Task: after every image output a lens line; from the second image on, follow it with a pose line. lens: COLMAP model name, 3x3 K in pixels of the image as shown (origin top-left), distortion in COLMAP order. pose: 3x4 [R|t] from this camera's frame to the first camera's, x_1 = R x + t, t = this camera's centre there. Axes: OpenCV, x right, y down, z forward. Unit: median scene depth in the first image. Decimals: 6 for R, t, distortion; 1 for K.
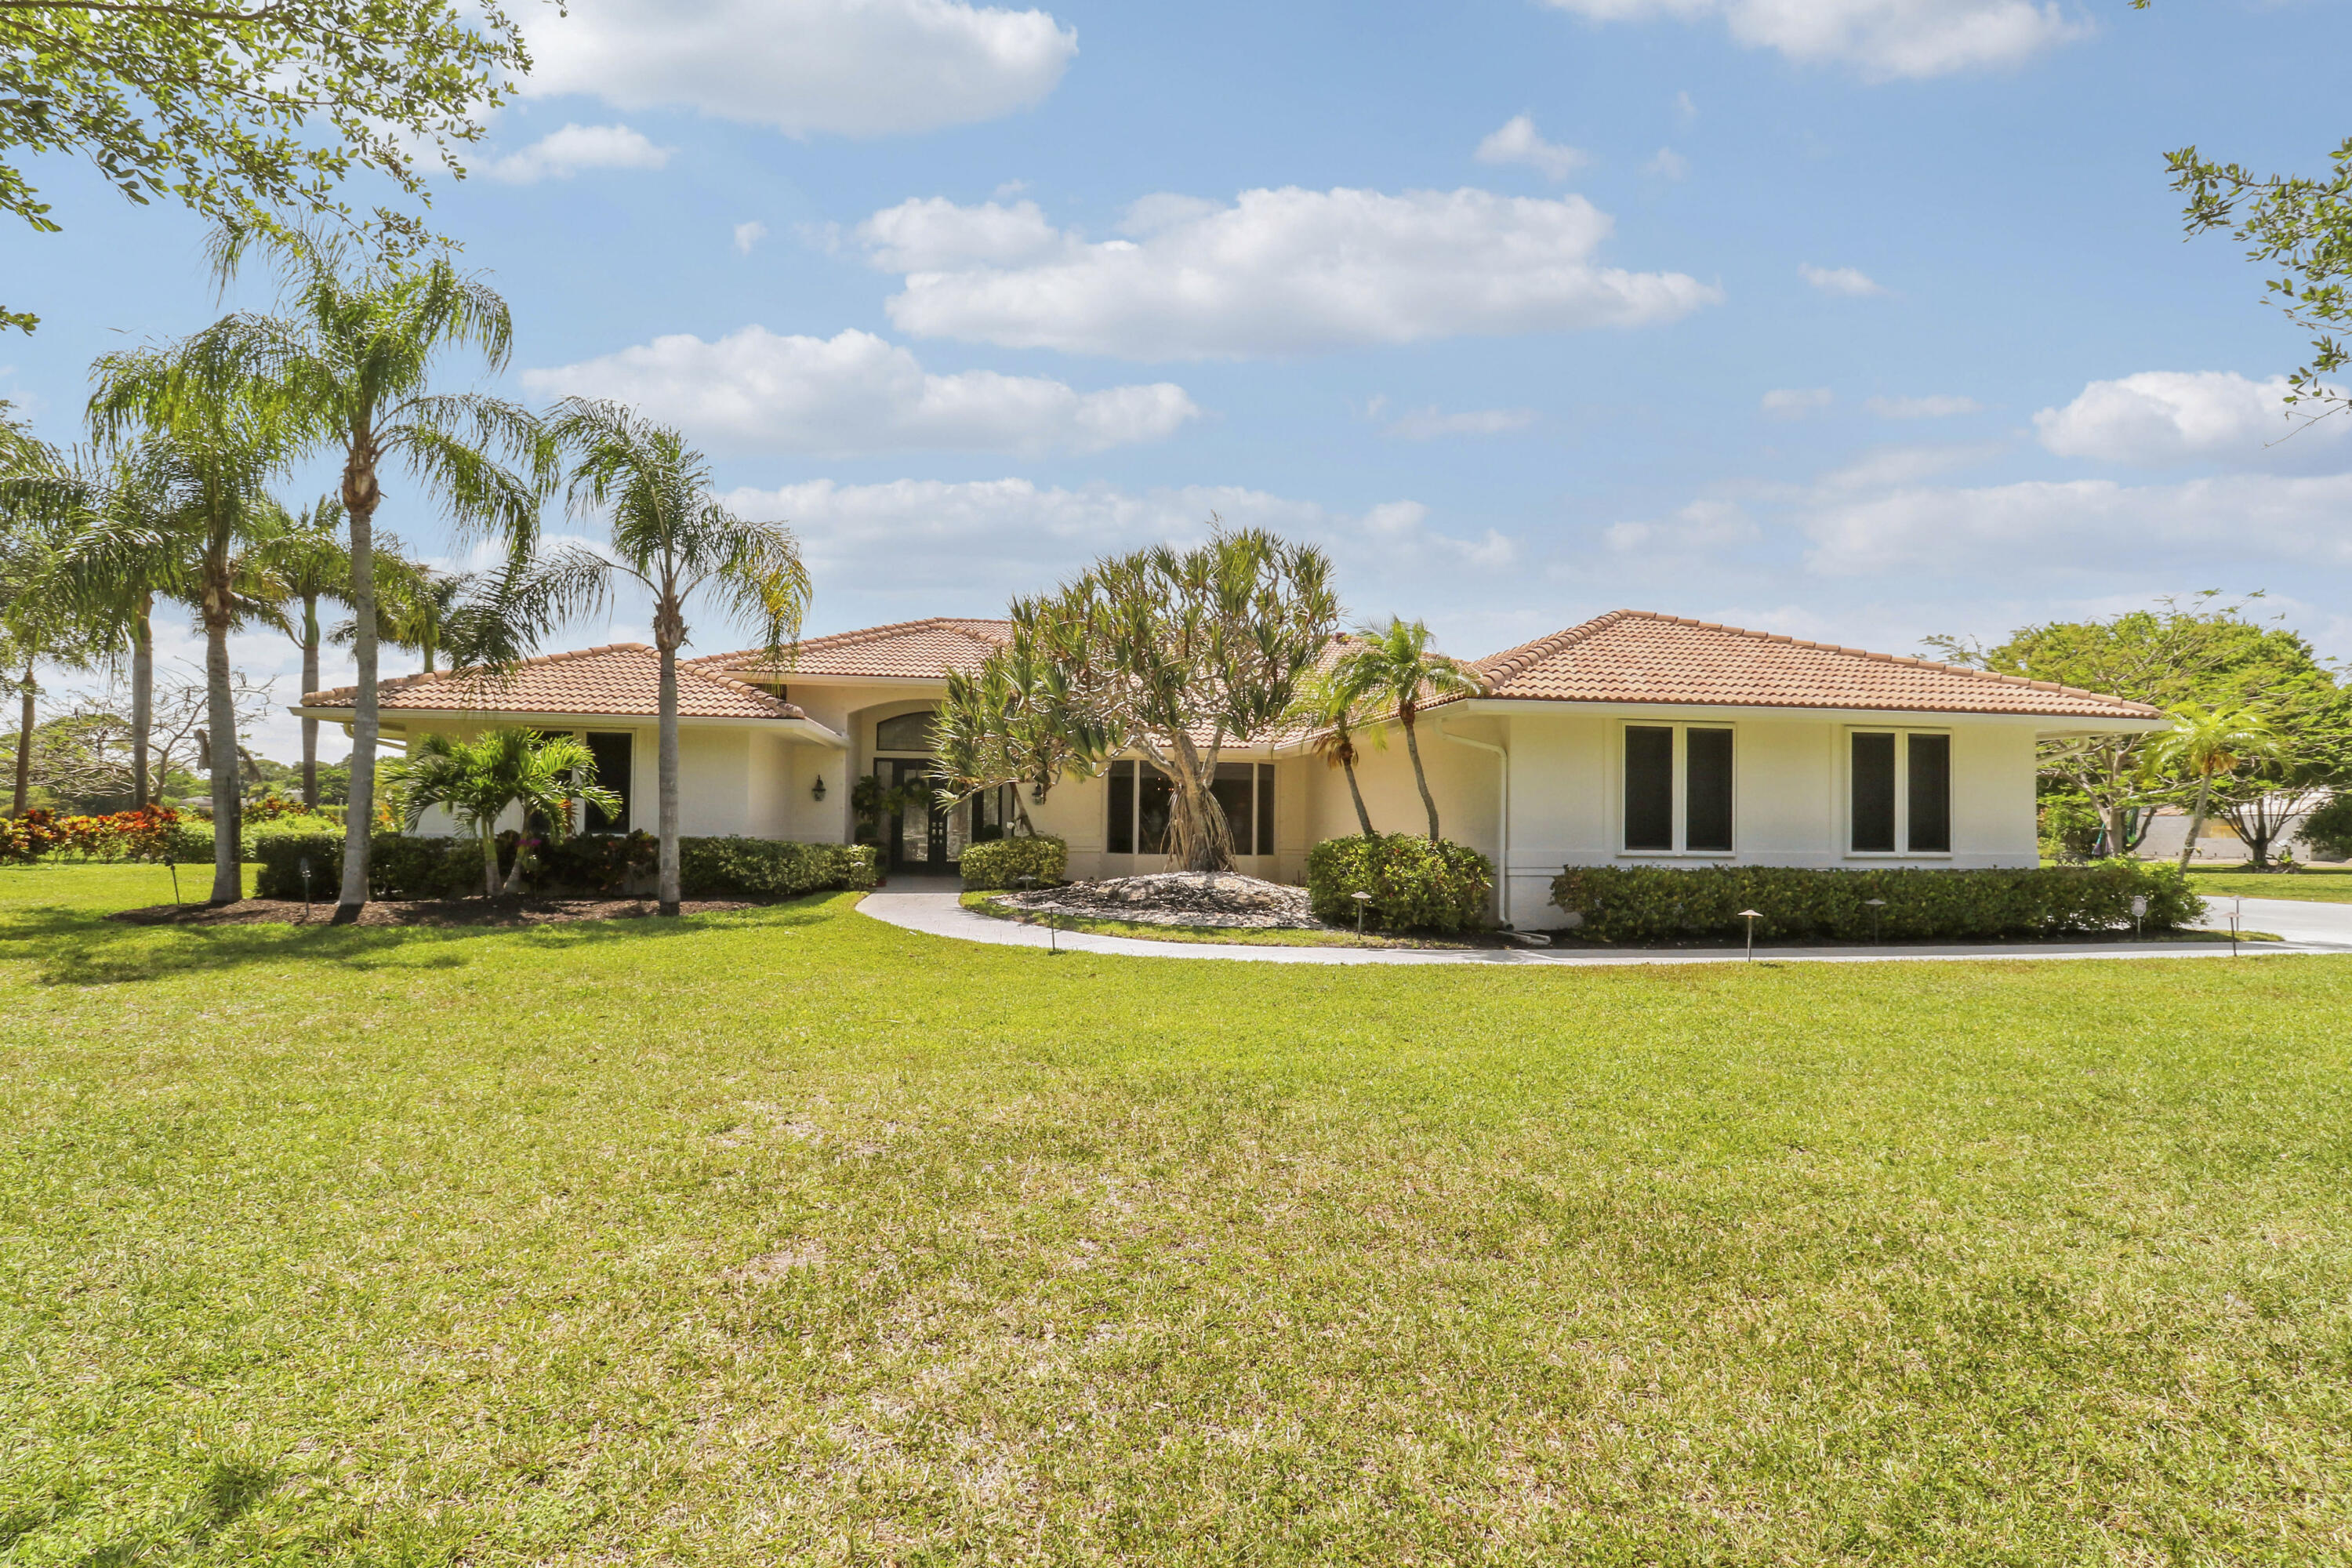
lens RADIAL K [[1108.1, 0, 1206.3], [0, 1108.1, 792.2], [0, 0, 1]] dist [0.012664, -0.015295]
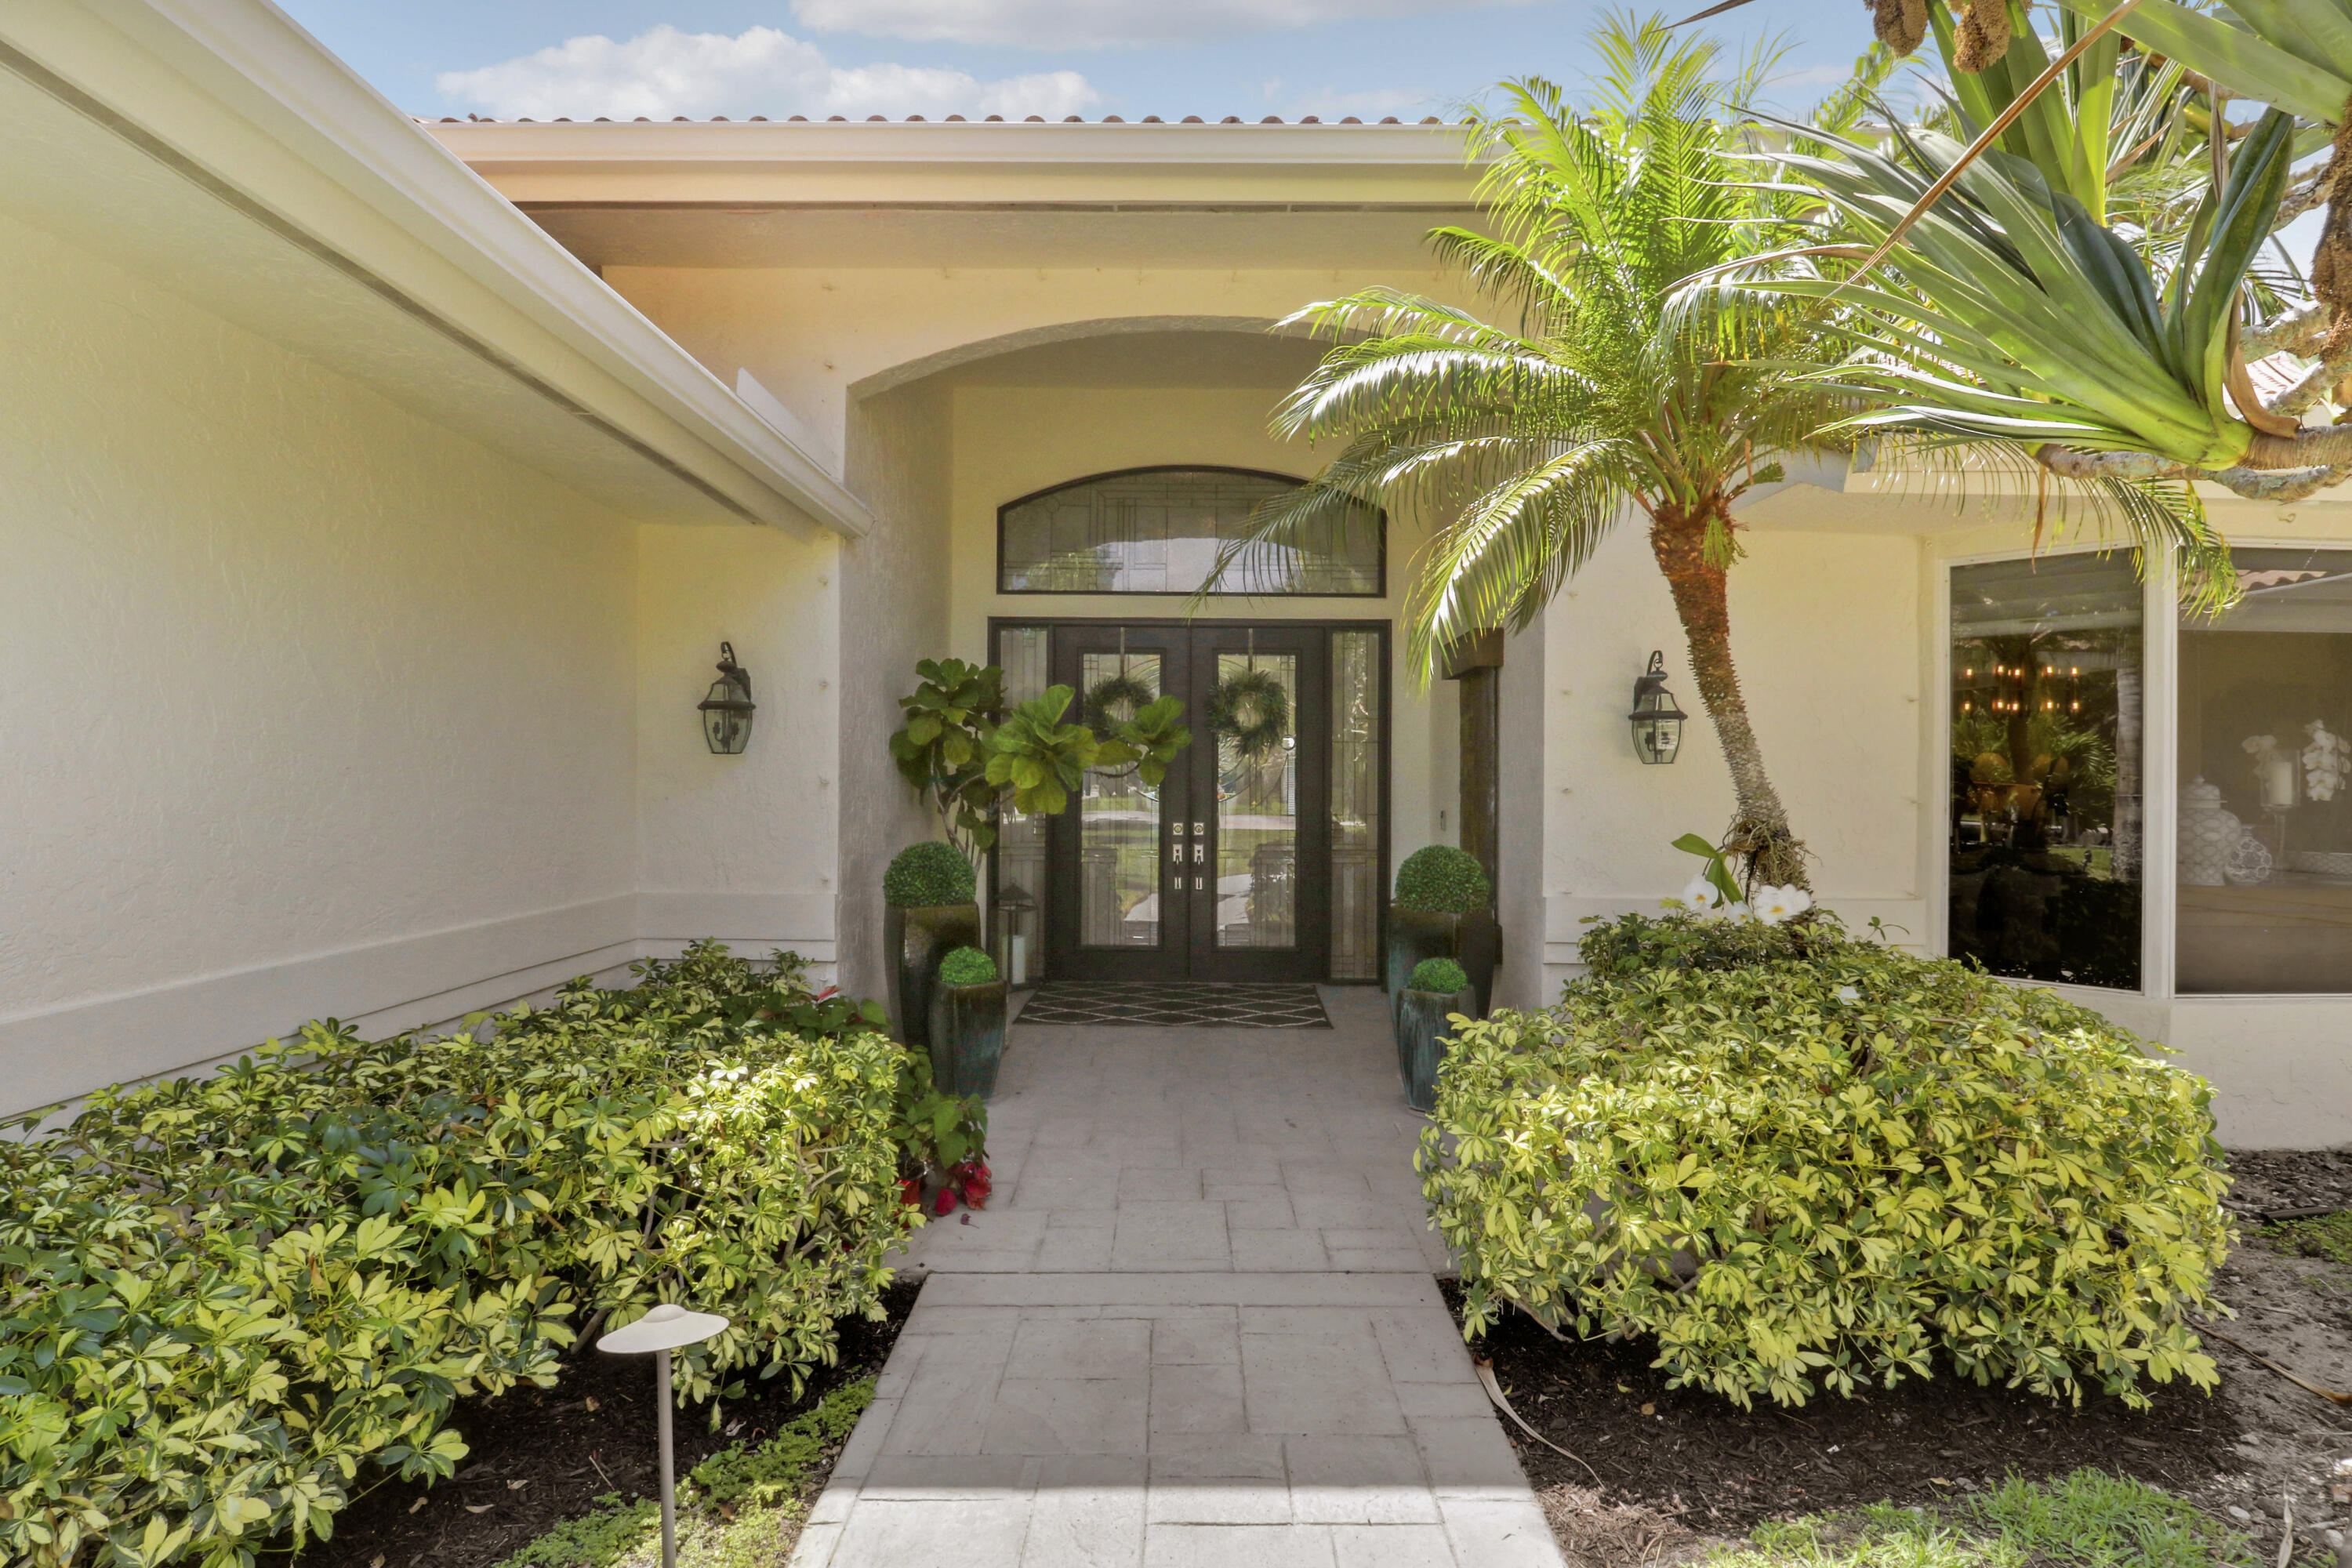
lens RADIAL K [[1108.1, 0, 1206.3], [0, 1108.1, 792.2], [0, 0, 1]] dist [0.012664, -0.015295]
pose [[0.986295, -0.005907, -0.164883, -0.265490], [0.011967, 0.999288, 0.035786, 0.011079], [0.164554, -0.037268, 0.985664, 0.987499]]
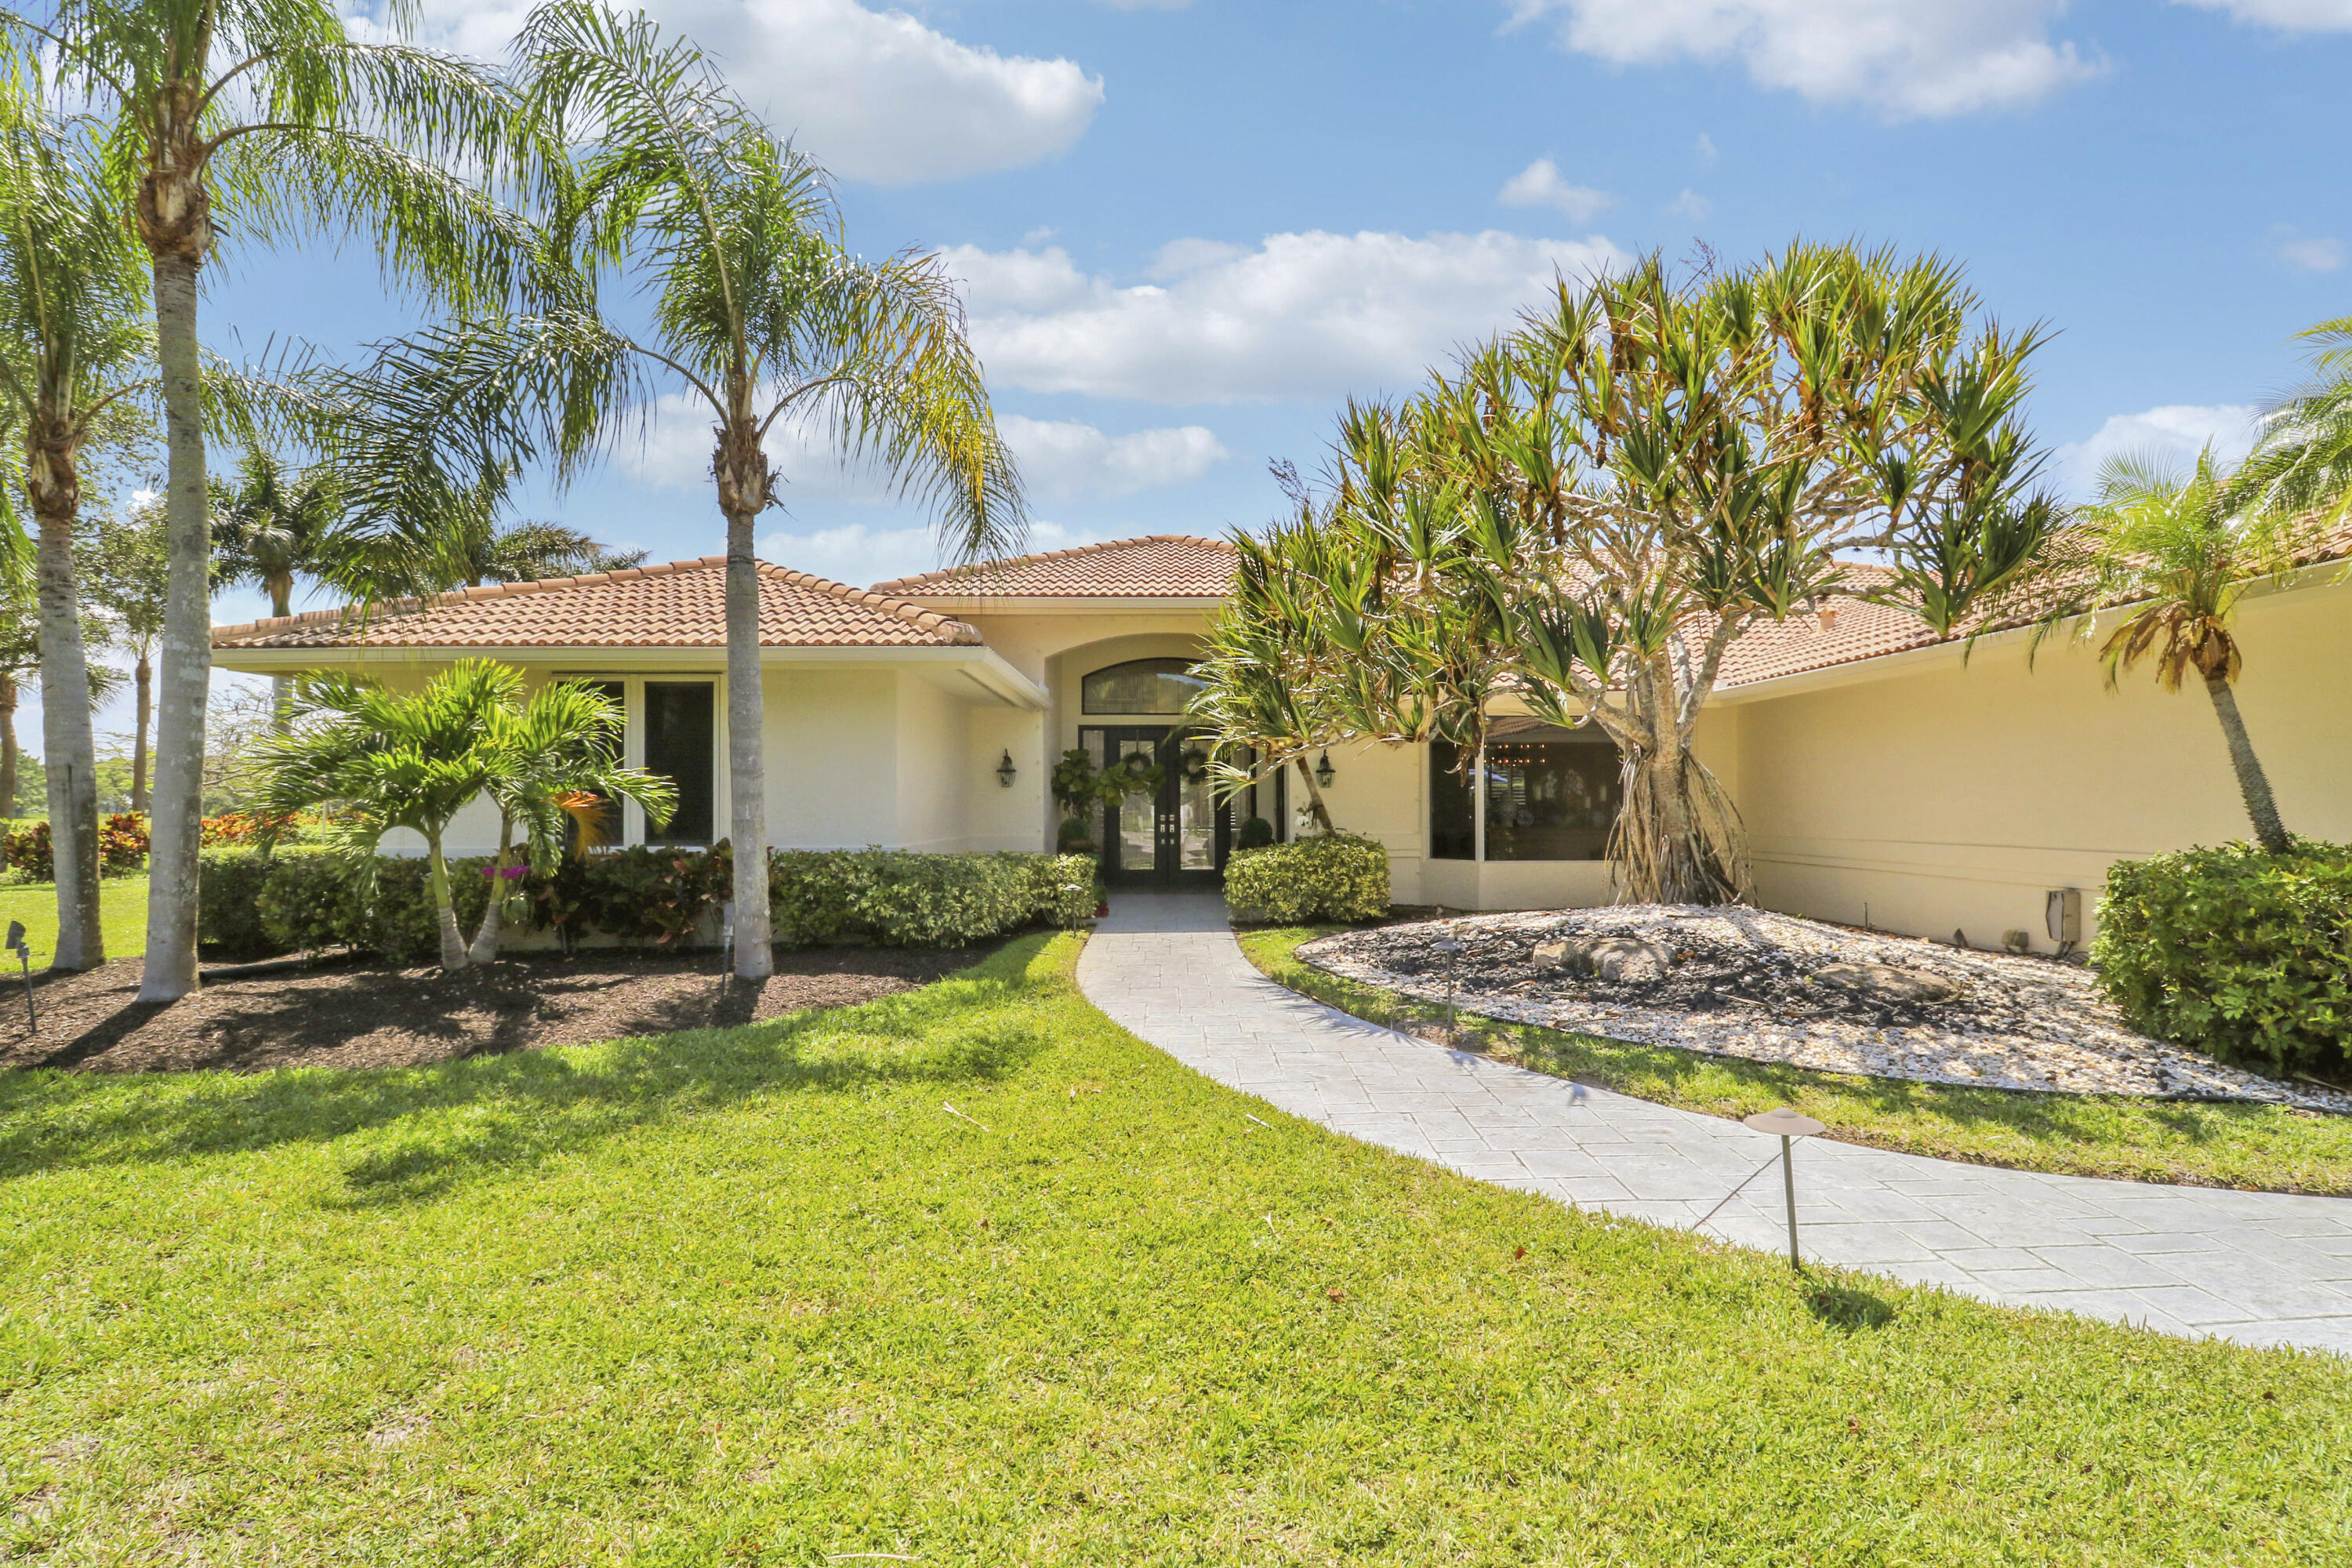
lens RADIAL K [[1125.7, 0, 1204.0], [0, 1125.7, 804.0], [0, 0, 1]] dist [0.014546, -0.007917]
pose [[0.987653, -0.015304, -0.155911, -0.155488], [0.019284, 0.999525, 0.024048, 0.004744], [0.155469, -0.026758, 0.987478, 0.429763]]
